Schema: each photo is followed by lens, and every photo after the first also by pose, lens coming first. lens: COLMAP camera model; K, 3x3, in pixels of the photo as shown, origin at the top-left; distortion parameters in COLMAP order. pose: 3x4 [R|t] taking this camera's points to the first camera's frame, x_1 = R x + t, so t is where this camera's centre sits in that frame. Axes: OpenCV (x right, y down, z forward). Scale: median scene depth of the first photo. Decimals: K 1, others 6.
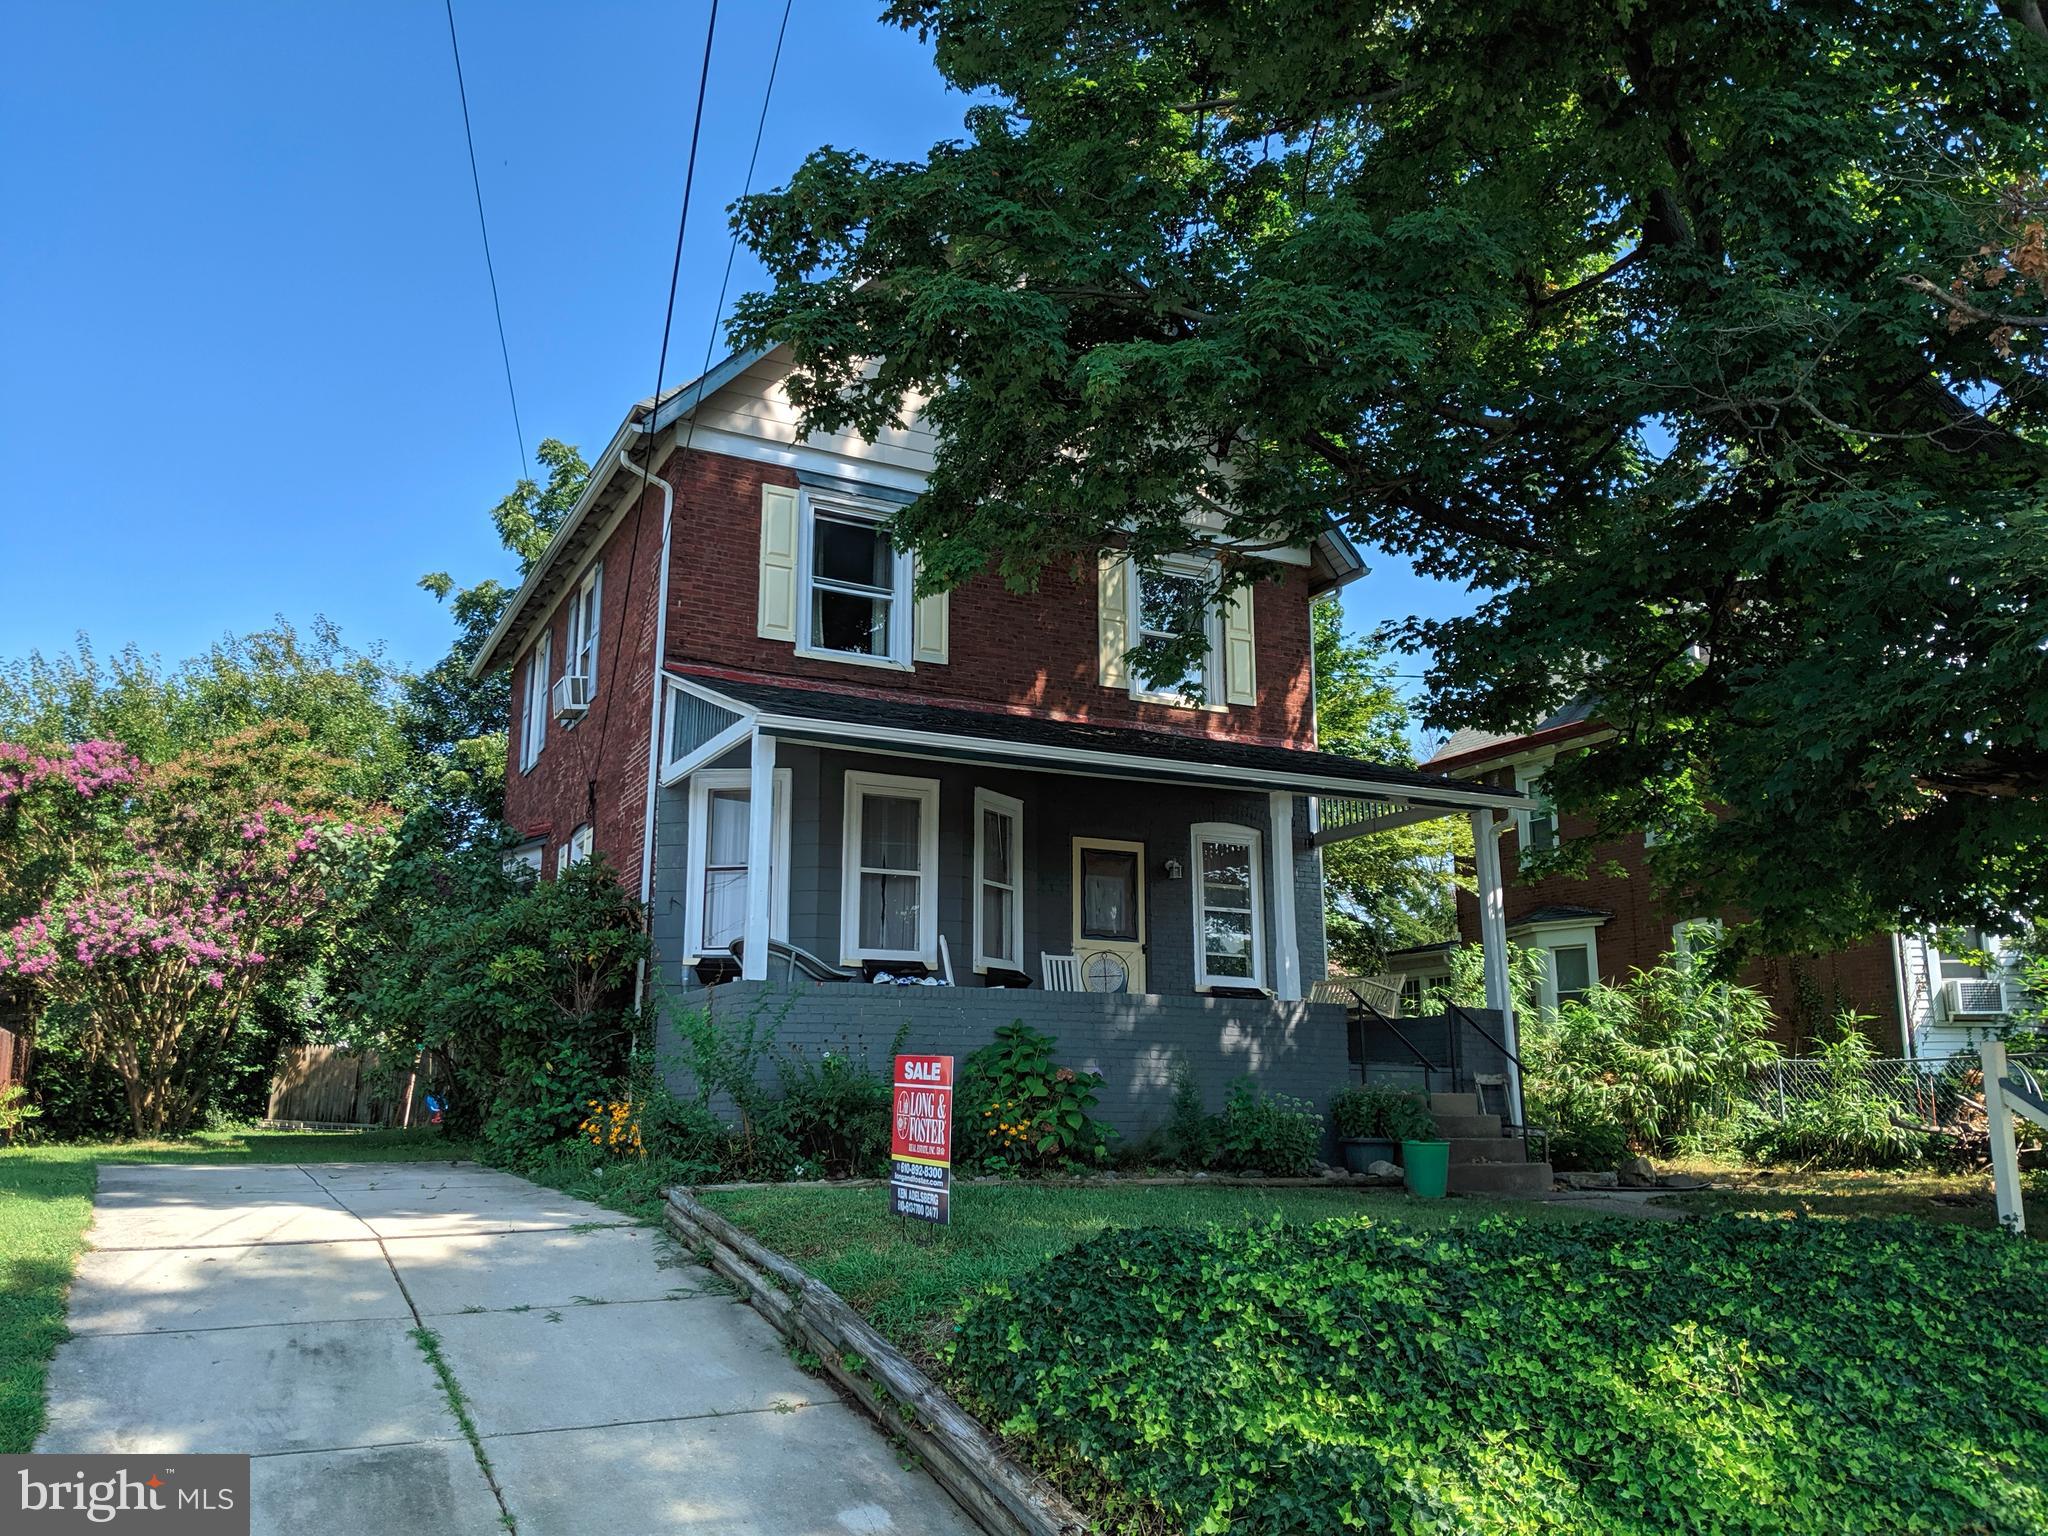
lens RADIAL K [[1586.9, 0, 1024.0], [0, 1586.9, 768.0], [0, 0, 1]] dist [0.083836, -0.151984]
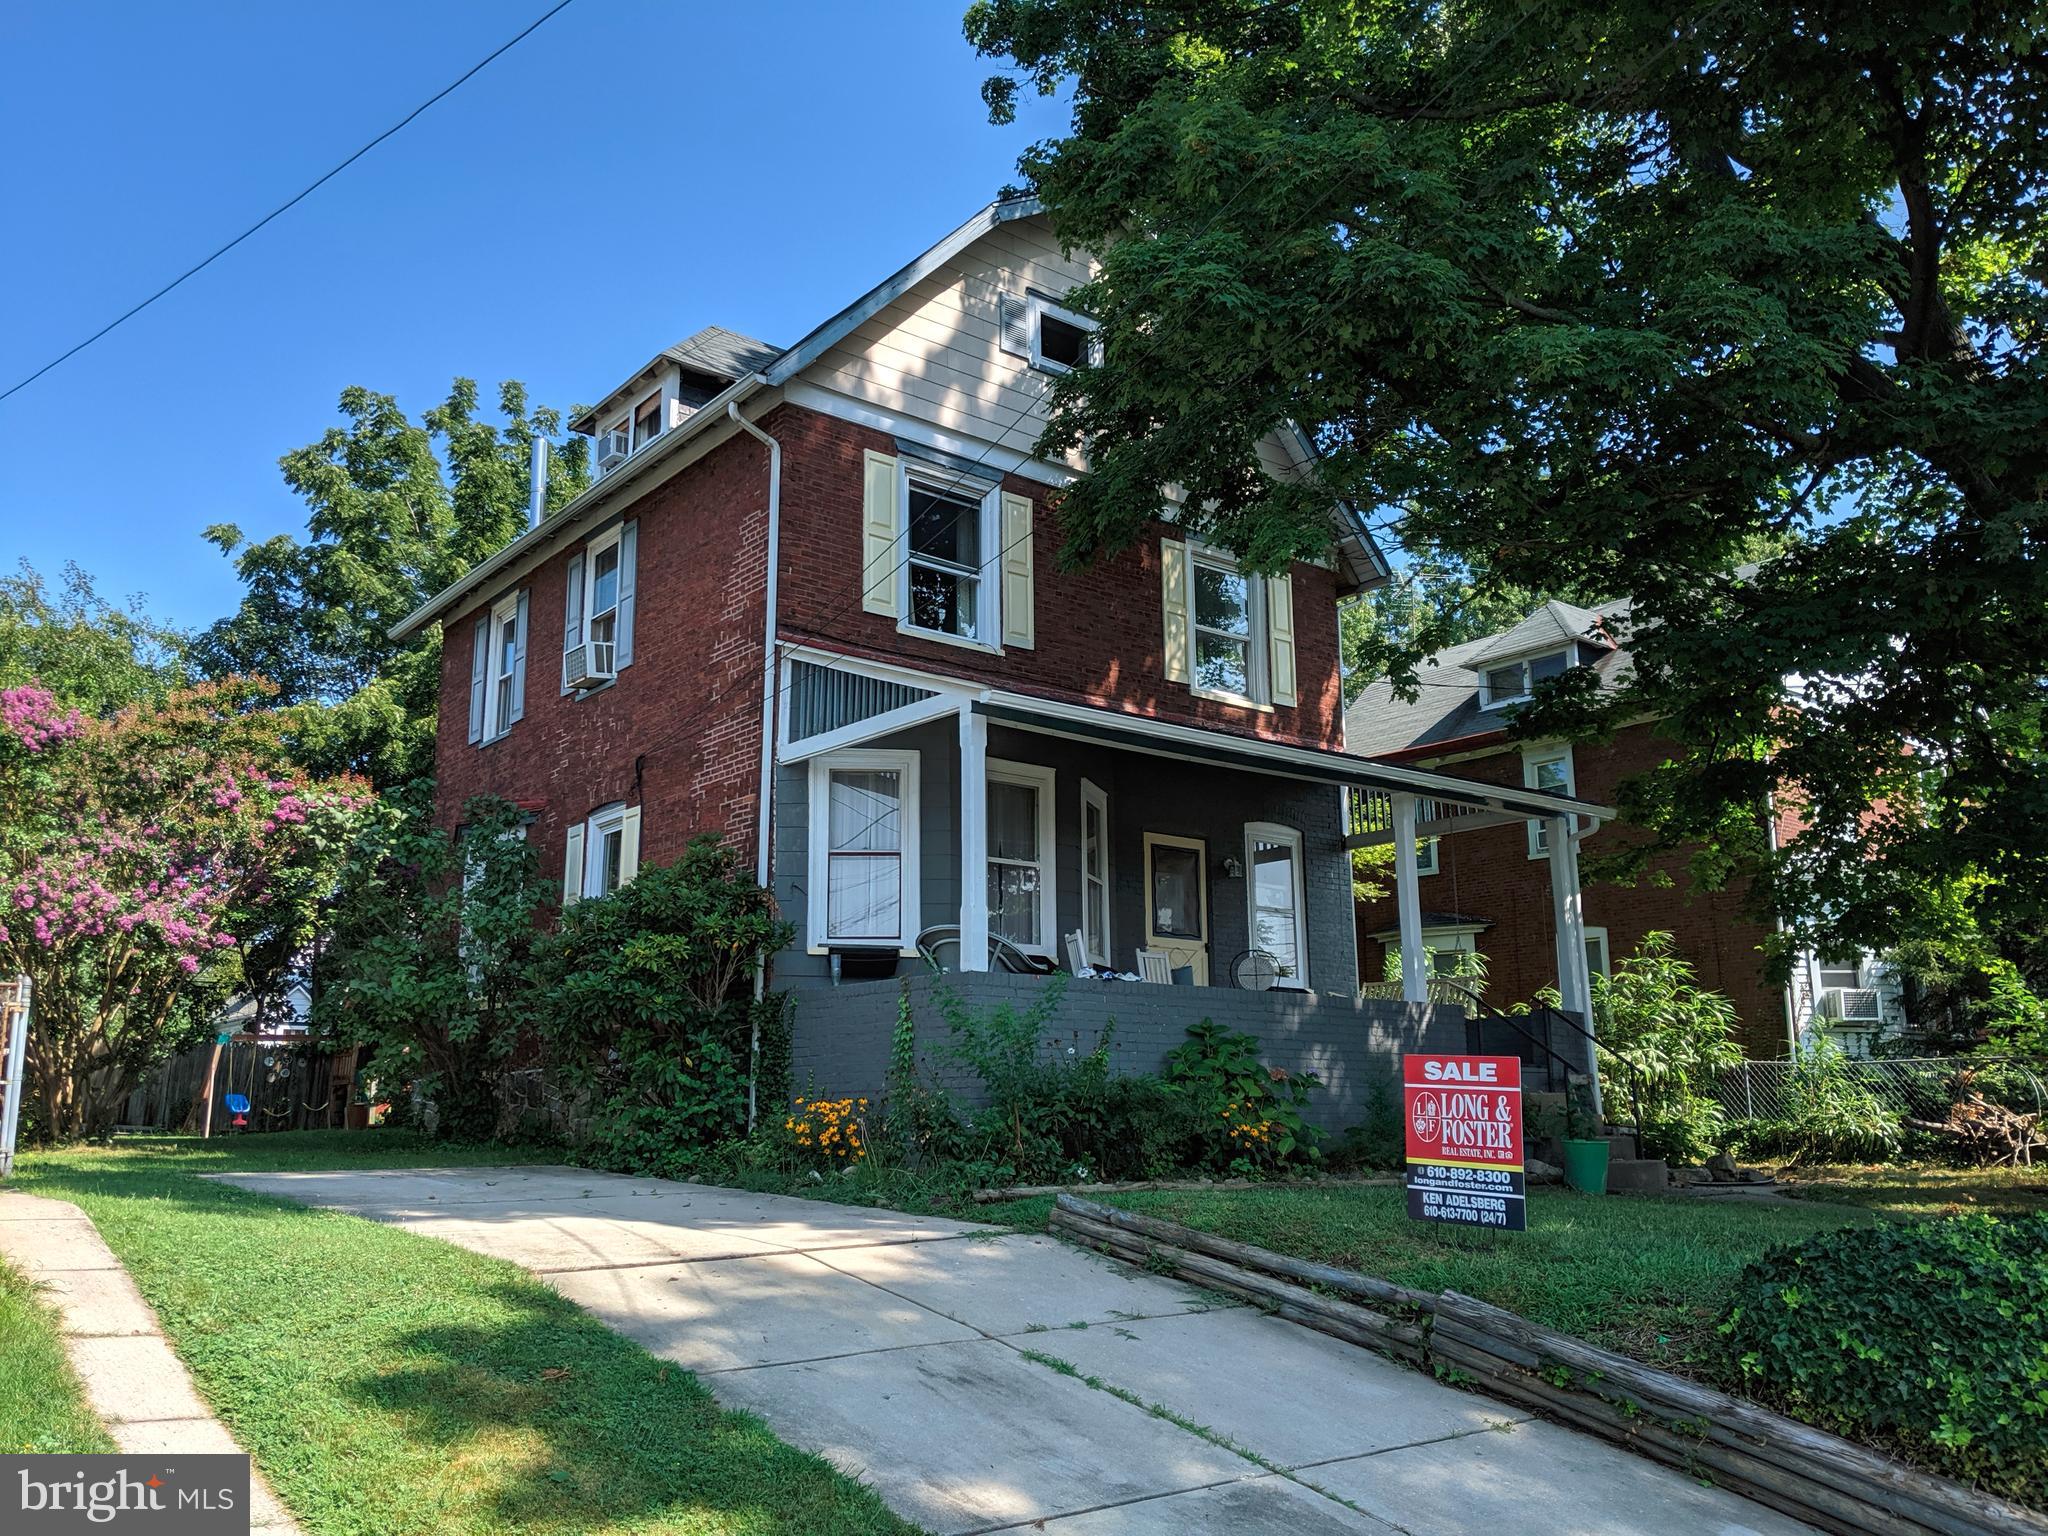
lens RADIAL K [[1584.1, 0, 906.0], [0, 1584.1, 784.4], [0, 0, 1]] dist [0.059038, -0.099371]
pose [[0.983241, 0.035883, 0.178747, -0.293219], [-0.037703, 0.999266, 0.006793, 0.012958], [-0.178372, -0.013419, 0.983872, 0.063887]]
